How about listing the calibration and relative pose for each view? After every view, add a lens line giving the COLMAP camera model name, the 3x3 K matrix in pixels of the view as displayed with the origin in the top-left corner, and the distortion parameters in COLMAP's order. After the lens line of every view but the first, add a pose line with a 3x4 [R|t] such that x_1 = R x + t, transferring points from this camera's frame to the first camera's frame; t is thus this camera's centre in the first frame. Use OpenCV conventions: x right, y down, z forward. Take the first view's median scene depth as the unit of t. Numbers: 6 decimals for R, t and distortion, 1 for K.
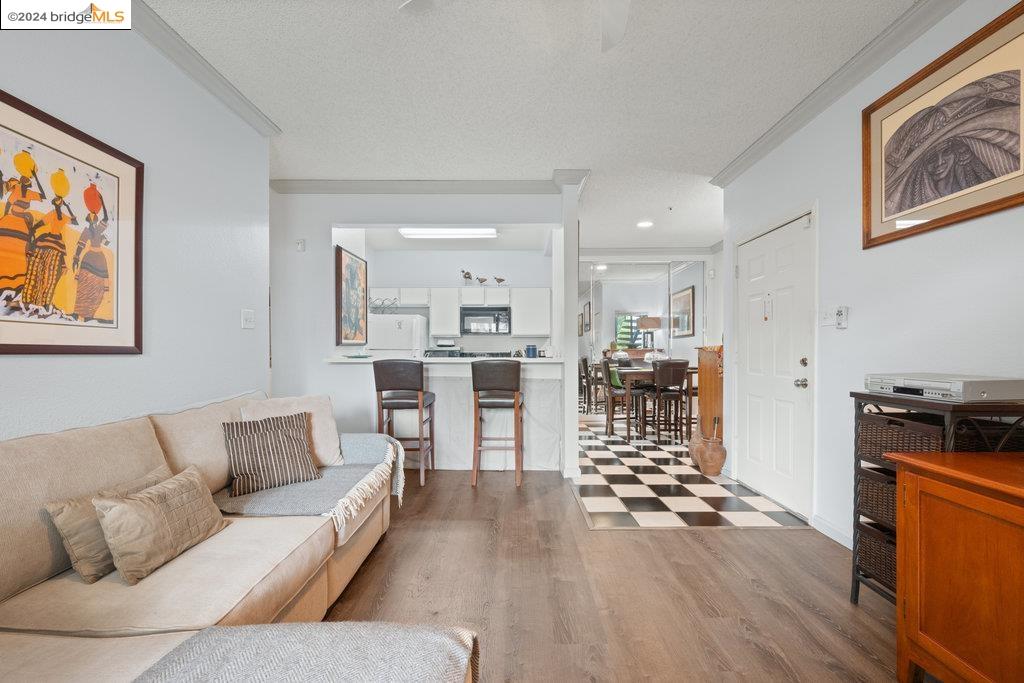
lens RADIAL K [[424.9, 0, 516.0], [0, 424.9, 357.8], [0, 0, 1]] dist [-0.000888, -0.000010]
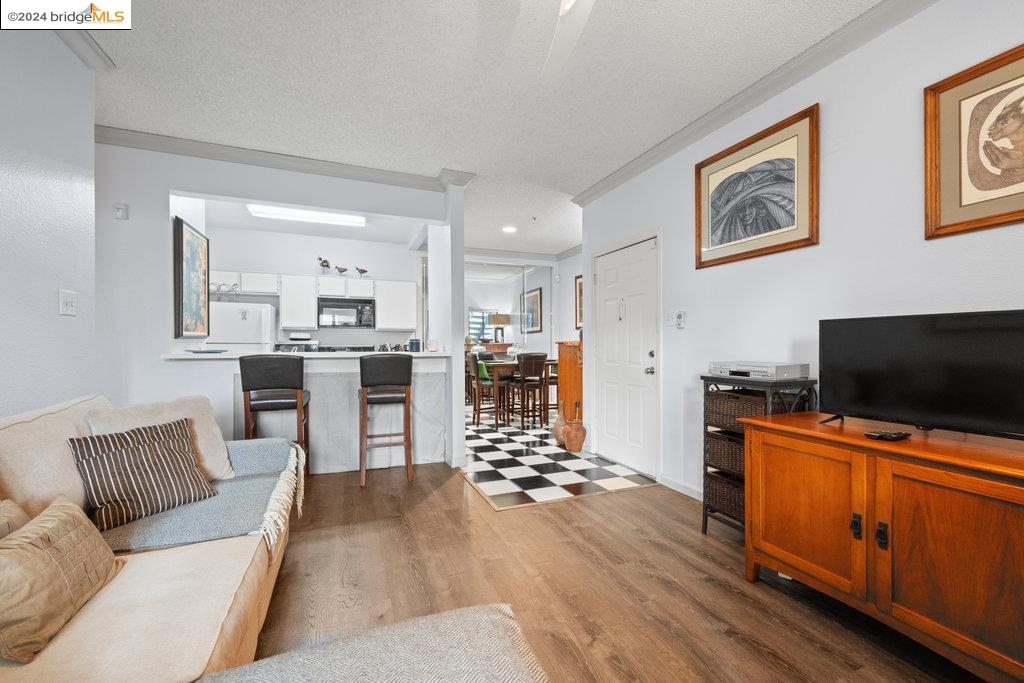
lens RADIAL K [[416.5, 0, 515.1], [0, 416.5, 350.0], [0, 0, 1]] dist [0.000527, 0.000470]
pose [[0.925712, -0.003585, 0.378213, -0.192848], [0.005402, 0.999978, -0.003744, 0.000575], [-0.378192, 0.005509, 0.925711, 0.003880]]
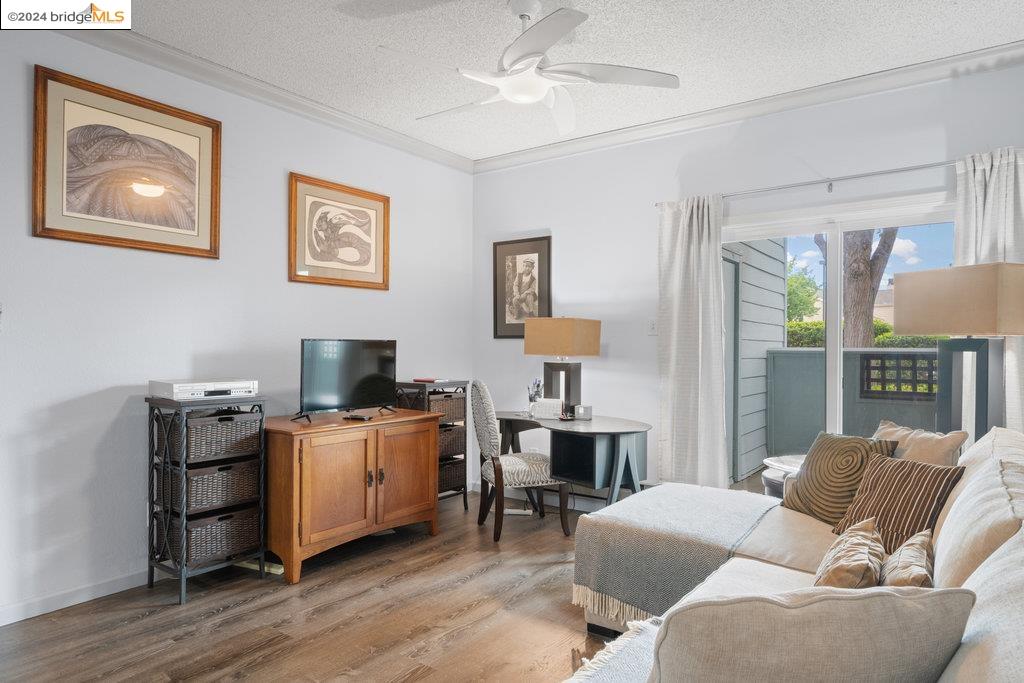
lens RADIAL K [[623.3, 0, 514.4], [0, 623.3, 350.3], [0, 0, 1]] dist [-0.002635, -0.001826]
pose [[-0.810187, -0.005026, 0.586150, -0.577013], [0.007415, 0.999795, 0.018821, -0.050811], [-0.586125, 0.019595, -0.809984, 1.336503]]
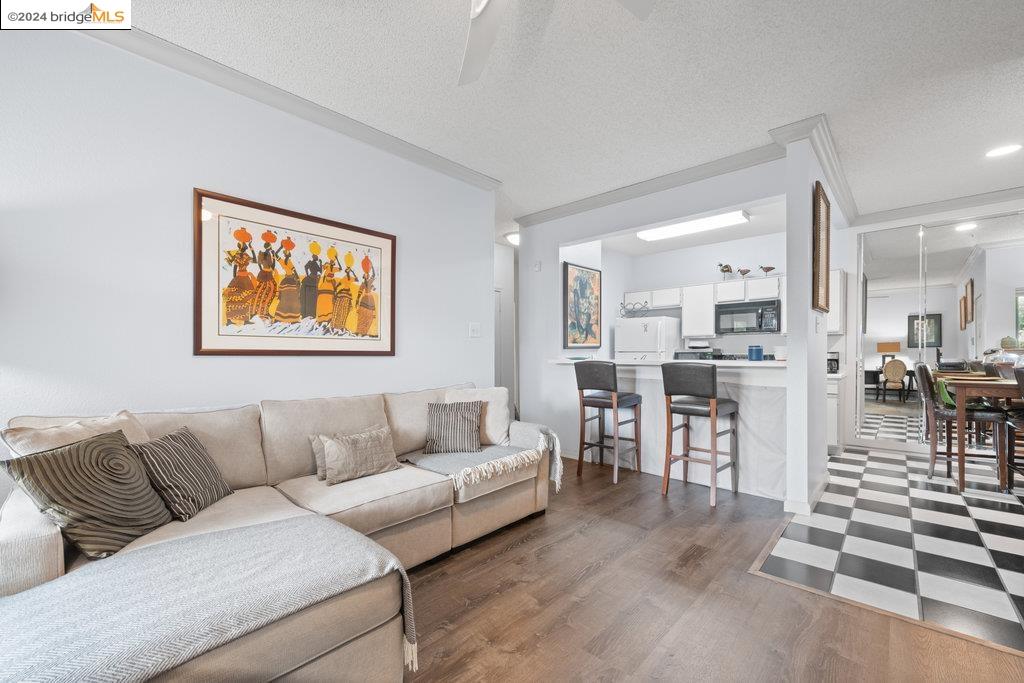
lens RADIAL K [[424.9, 0, 516.0], [0, 424.9, 357.8], [0, 0, 1]] dist [-0.000888, -0.000010]
pose [[0.736533, 0.002135, -0.676398, 0.426463], [-0.006608, 0.999970, -0.004039, 0.001732], [0.676369, 0.007444, 0.736525, 0.108159]]
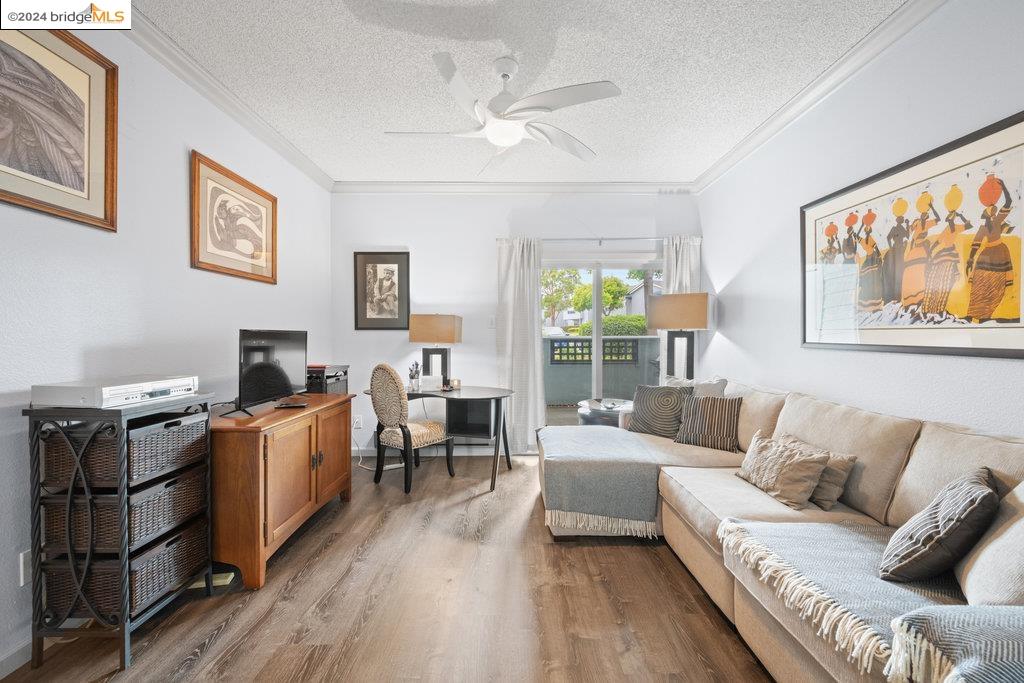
lens RADIAL K [[398.8, 0, 513.4], [0, 398.8, 341.3], [0, 0, 1]] dist [-0.000377, -0.000096]
pose [[-0.999986, 0.003079, -0.004369, 0.040369], [0.002945, 0.999533, 0.030418, -0.052276], [0.004461, 0.030405, -0.999528, 1.337533]]
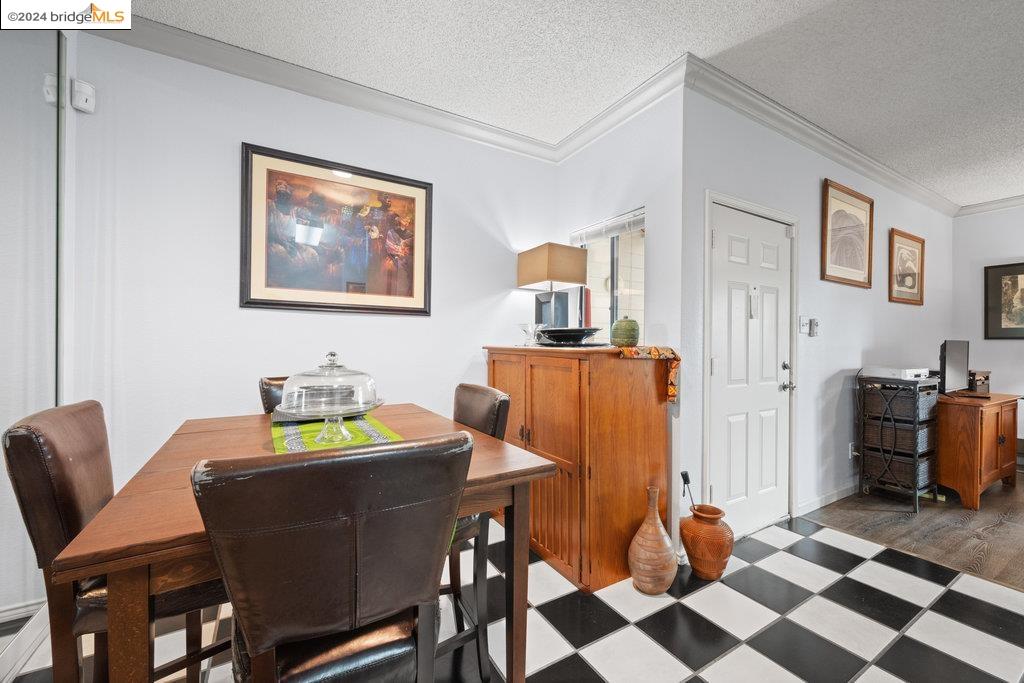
lens RADIAL K [[405.9, 0, 512.0], [0, 405.9, 341.5], [0, 0, 1]] dist [0.001397, 0.000037]
pose [[-0.501331, 0.001654, 0.865254, 0.177740], [0.009145, 0.999952, 0.003387, -0.067202], [-0.865207, 0.009611, -0.501323, 2.361905]]
